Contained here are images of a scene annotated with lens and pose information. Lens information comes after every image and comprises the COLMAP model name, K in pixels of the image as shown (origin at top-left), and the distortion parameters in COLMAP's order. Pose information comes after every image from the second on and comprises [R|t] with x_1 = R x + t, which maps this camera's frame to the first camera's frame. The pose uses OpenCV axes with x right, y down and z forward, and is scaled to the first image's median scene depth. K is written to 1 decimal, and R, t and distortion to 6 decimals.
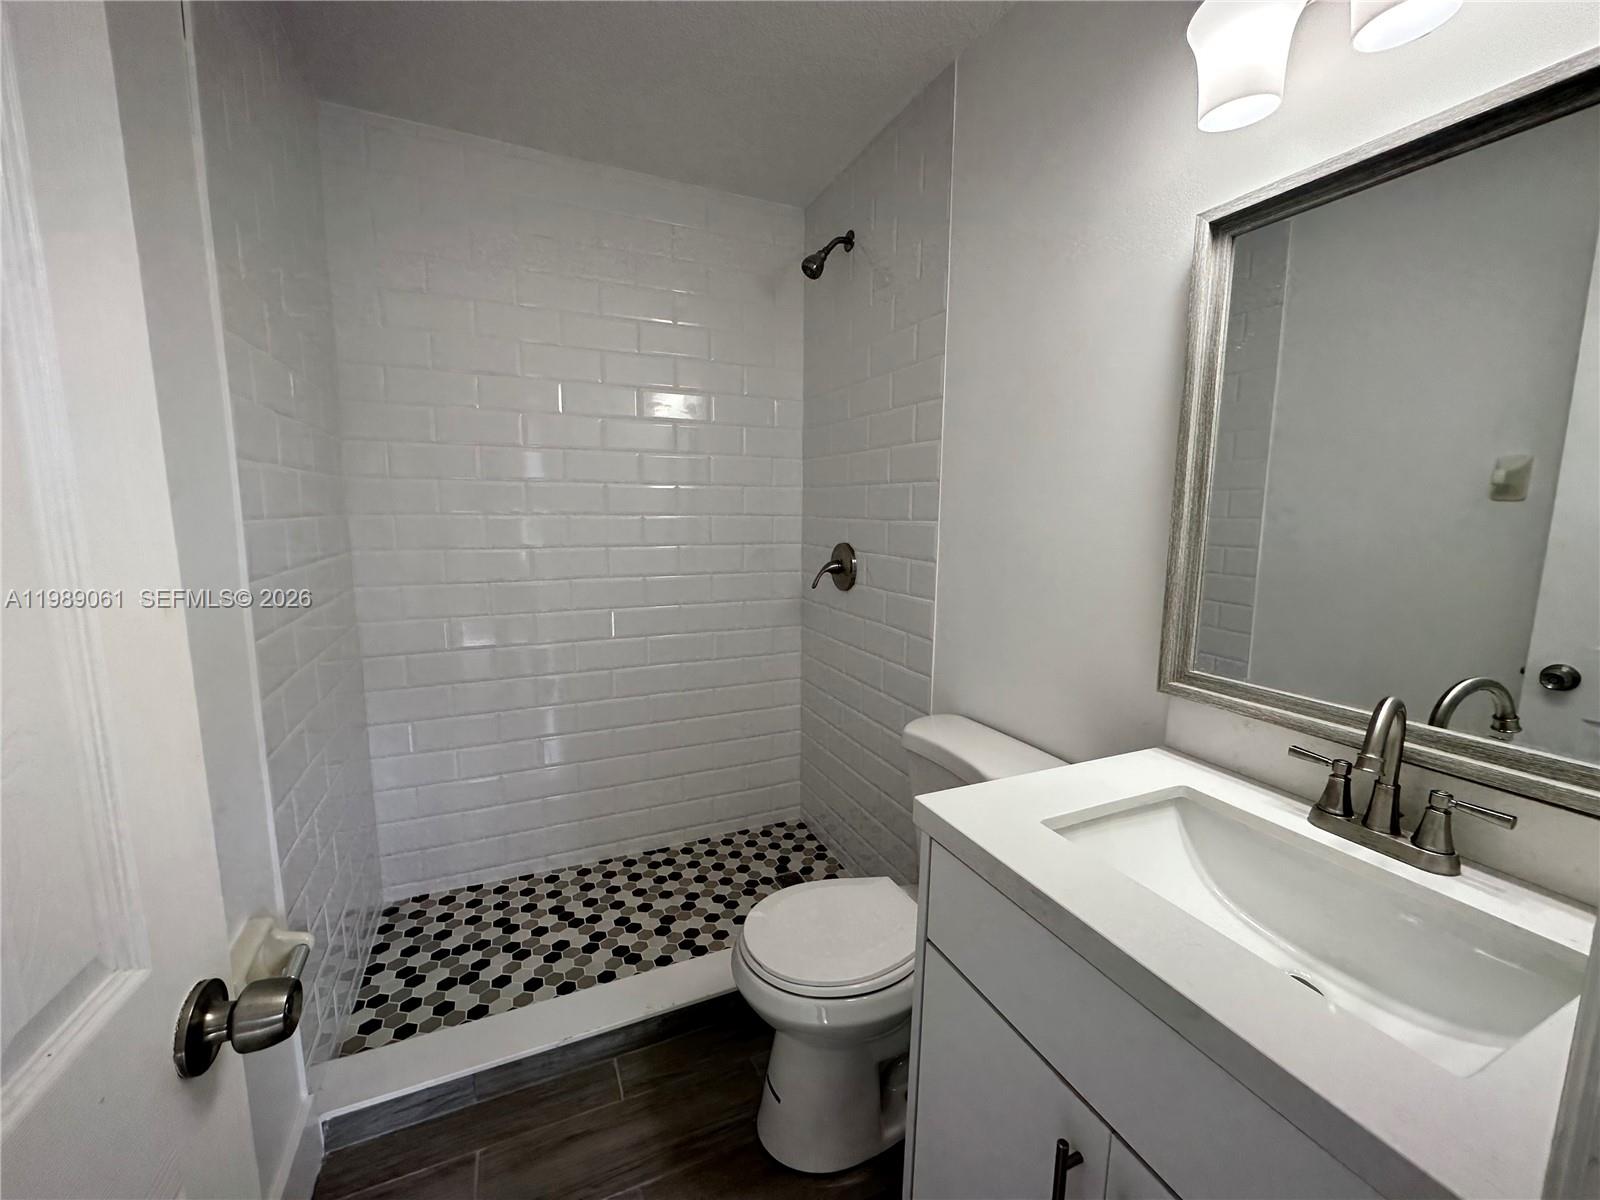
lens RADIAL K [[641.3, 0, 801.4], [0, 641.3, 603.0], [0, 0, 1]] dist [-0.000248, -0.000640]
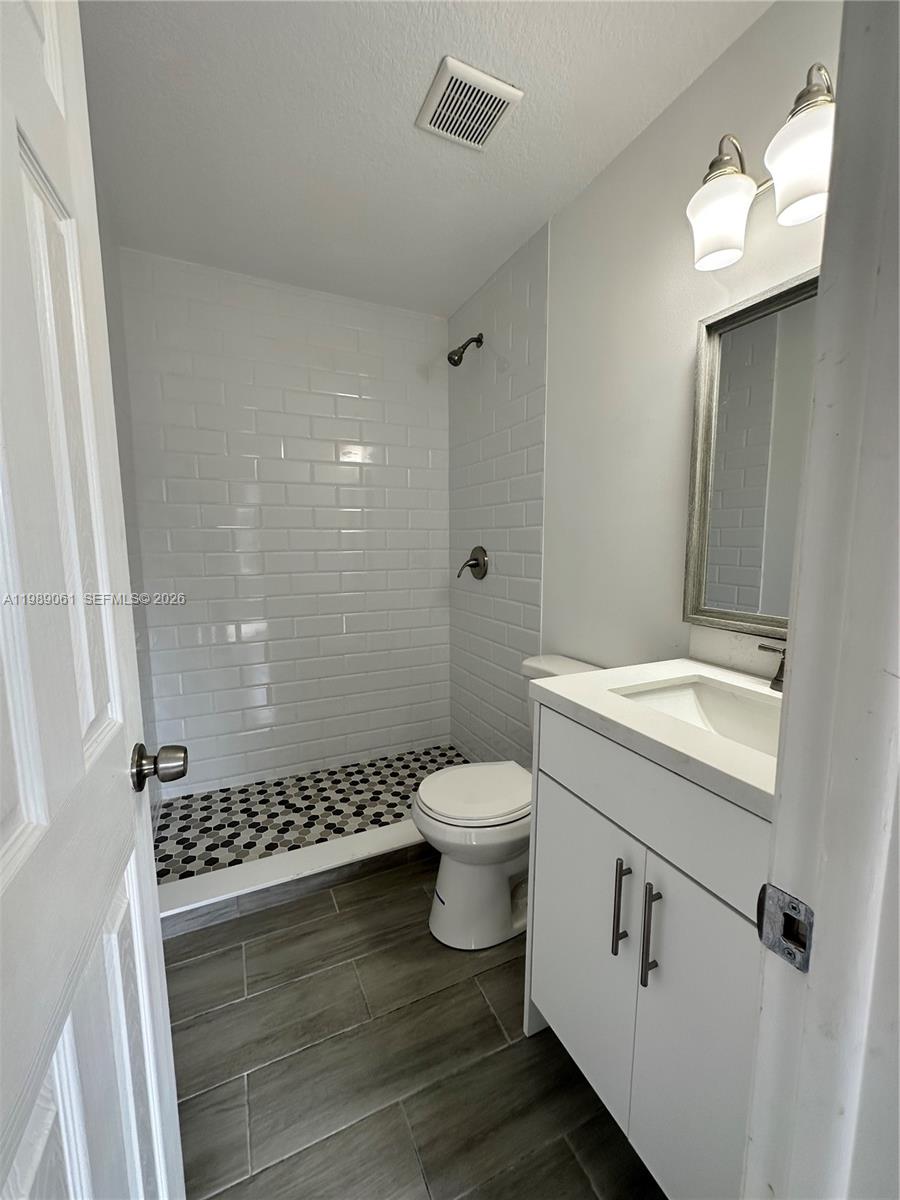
lens RADIAL K [[480.9, 0, 450.6], [0, 480.9, 604.6], [0, 0, 1]] dist [-0.000248, -0.000640]
pose [[0.999781, -0.014235, 0.015335, -0.021004], [0.014466, 0.999782, -0.015079, 0.070608], [-0.015117, 0.015298, 0.999769, -0.114735]]
